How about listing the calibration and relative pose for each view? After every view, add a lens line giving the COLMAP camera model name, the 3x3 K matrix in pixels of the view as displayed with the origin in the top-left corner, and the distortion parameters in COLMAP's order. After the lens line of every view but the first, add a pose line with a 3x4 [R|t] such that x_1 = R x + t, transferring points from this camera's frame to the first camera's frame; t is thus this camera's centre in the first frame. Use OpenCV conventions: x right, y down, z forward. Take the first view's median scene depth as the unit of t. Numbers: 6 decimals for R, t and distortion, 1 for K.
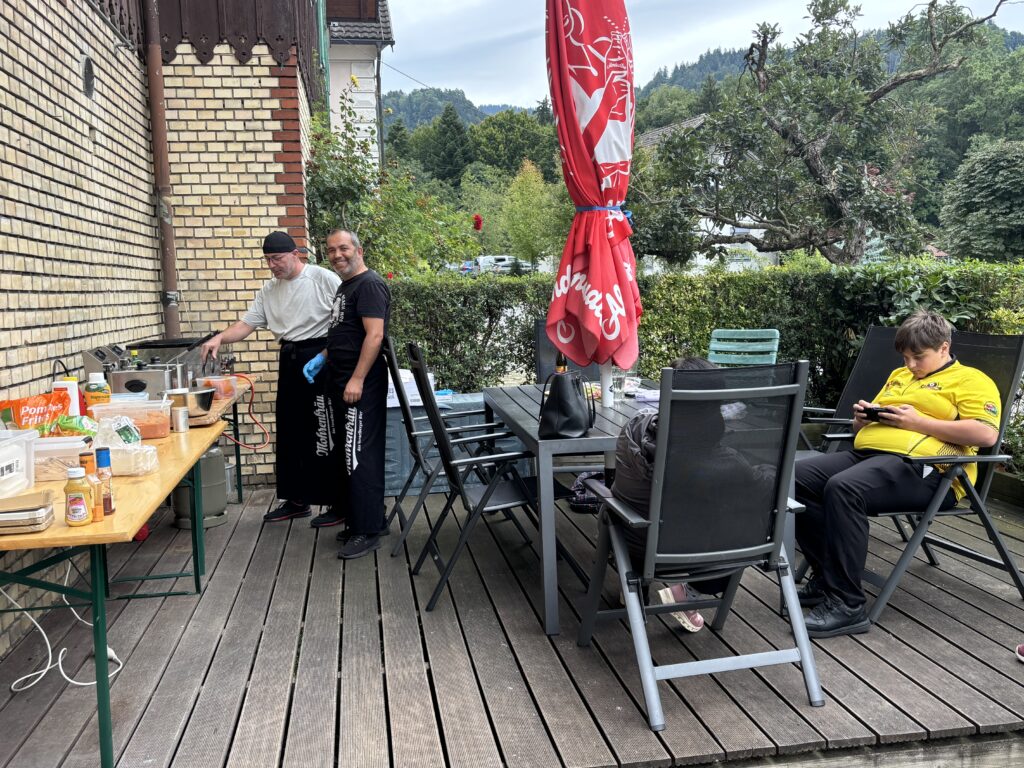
lens RADIAL K [[981.8, 0, 512.9], [0, 981.8, 383.7], [0, 0, 1]] dist [0.008932, 0.000000]
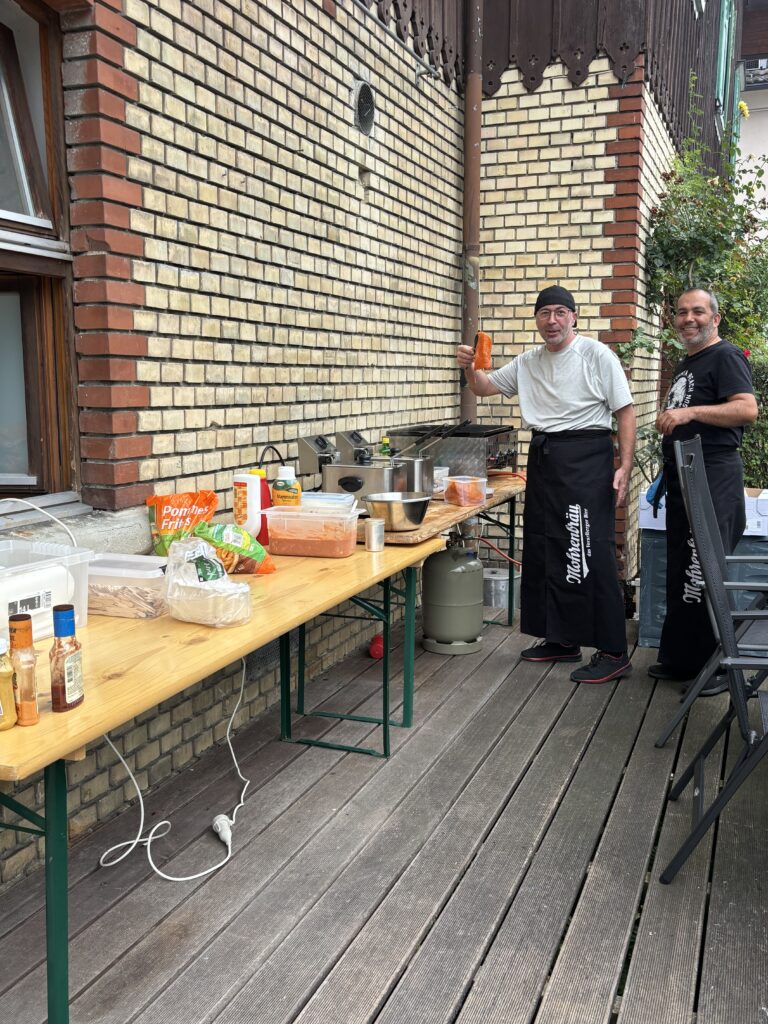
lens RADIAL K [[981.8, 0, 371.5], [0, 981.8, 533.5], [0, 0, 1]] dist [0.008932, 0.000000]
pose [[0.858384, 0.107861, -0.501541, 0.027926], [-0.073226, 0.993398, 0.088313, -0.020832], [0.507755, -0.039081, 0.860615, 0.219637]]
